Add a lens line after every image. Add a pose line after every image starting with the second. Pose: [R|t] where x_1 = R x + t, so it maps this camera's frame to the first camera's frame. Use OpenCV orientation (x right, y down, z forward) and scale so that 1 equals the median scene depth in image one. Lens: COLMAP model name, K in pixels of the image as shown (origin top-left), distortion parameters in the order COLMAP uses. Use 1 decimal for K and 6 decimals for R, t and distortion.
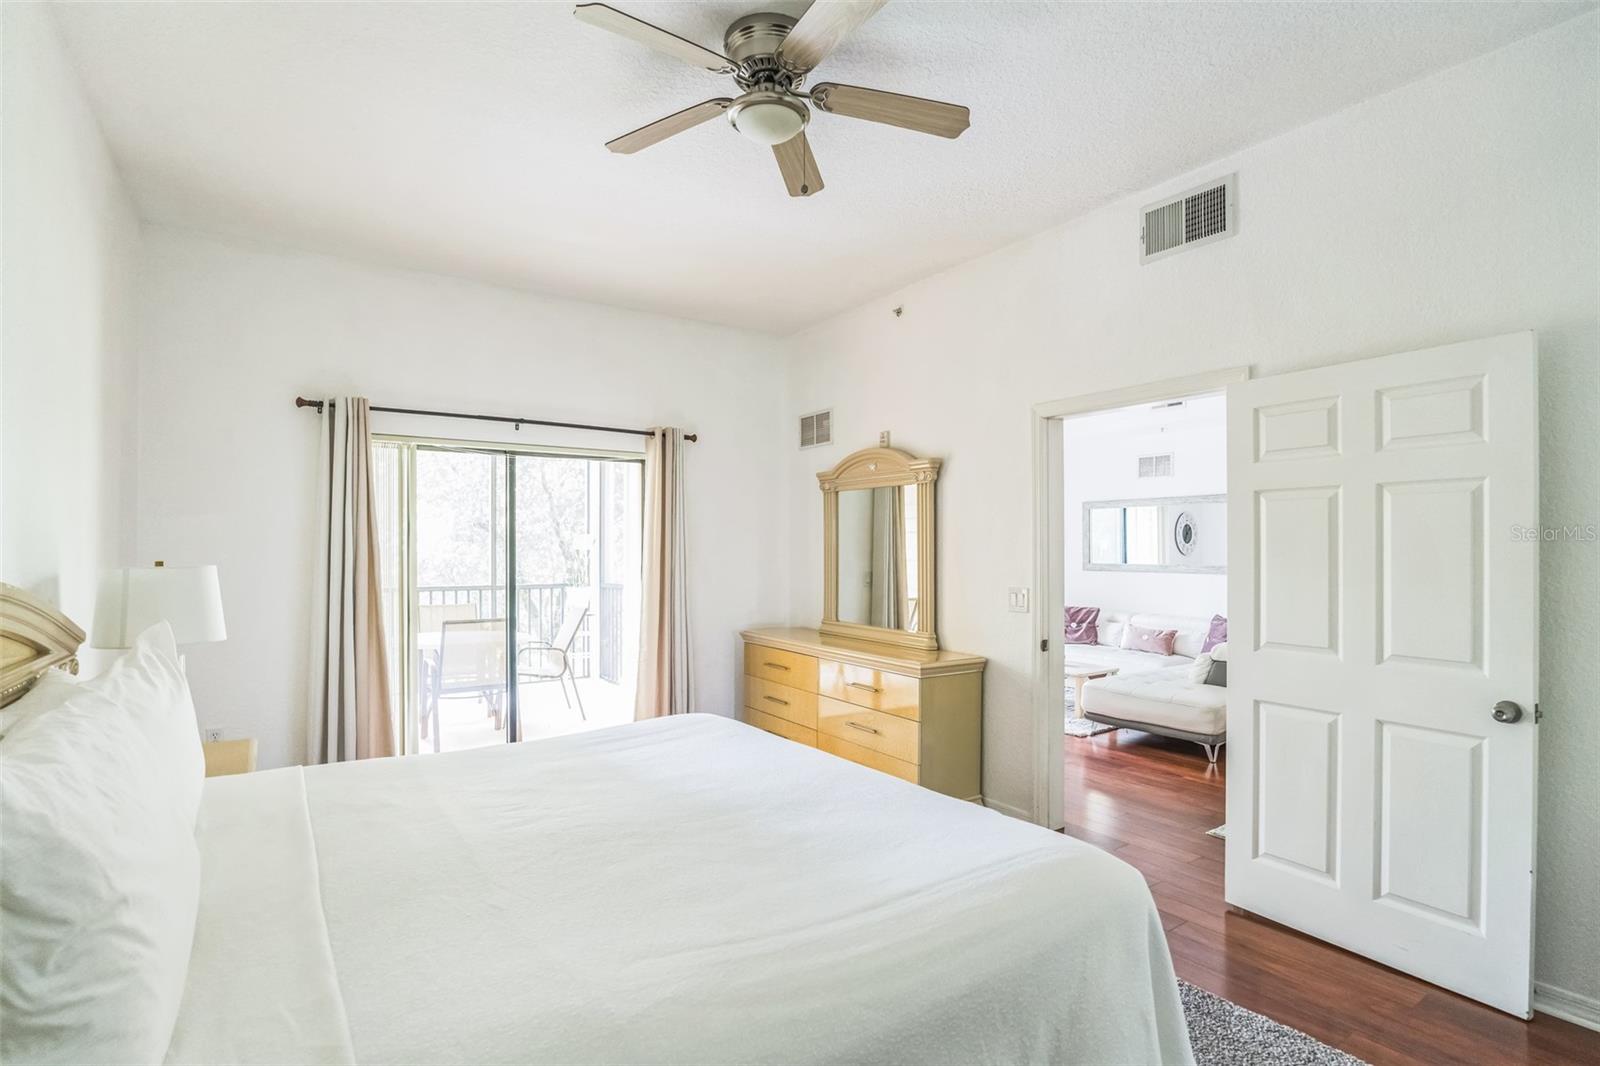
lens RADIAL K [[772.1, 0, 805.5], [0, 772.1, 549.1], [0, 0, 1]] dist [-0.002005, -0.000133]
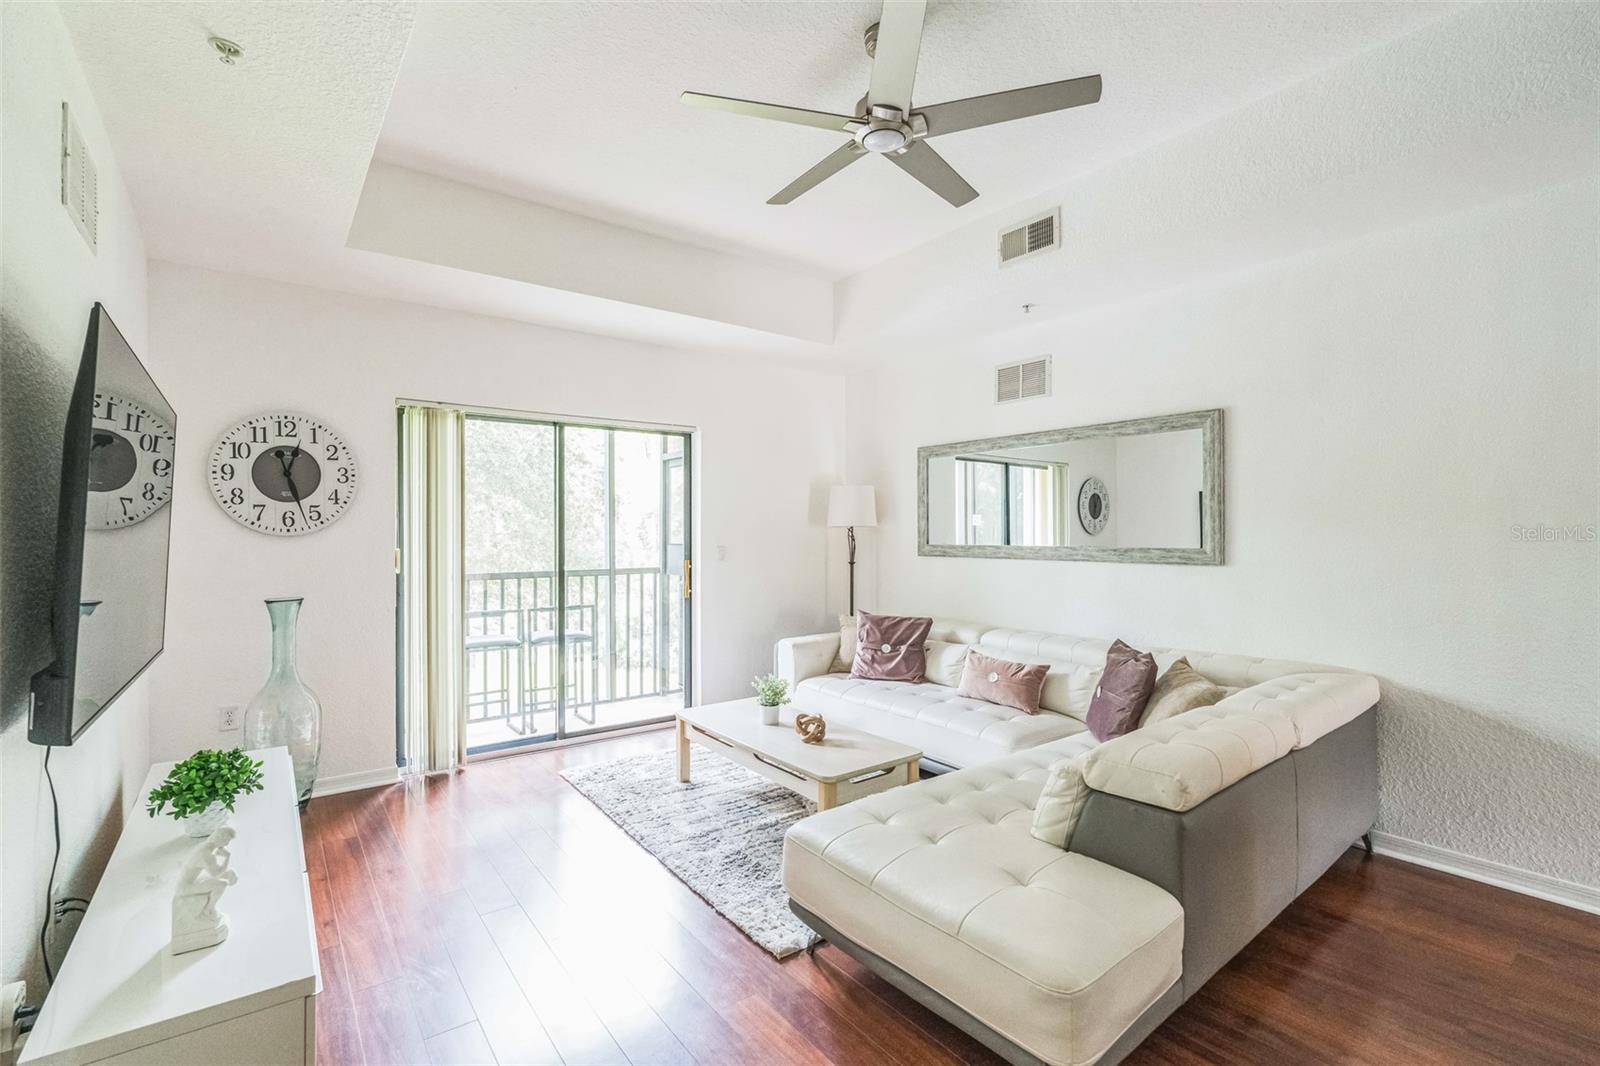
lens RADIAL K [[715.5, 0, 793.8], [0, 715.5, 530.2], [0, 0, 1]] dist [-0.013039, 0.000750]
pose [[0.999583, -0.000601, 0.028857, 0.262713], [0.000862, 0.999959, -0.009048, 0.013374], [-0.028851, 0.009069, 0.999543, 0.458386]]
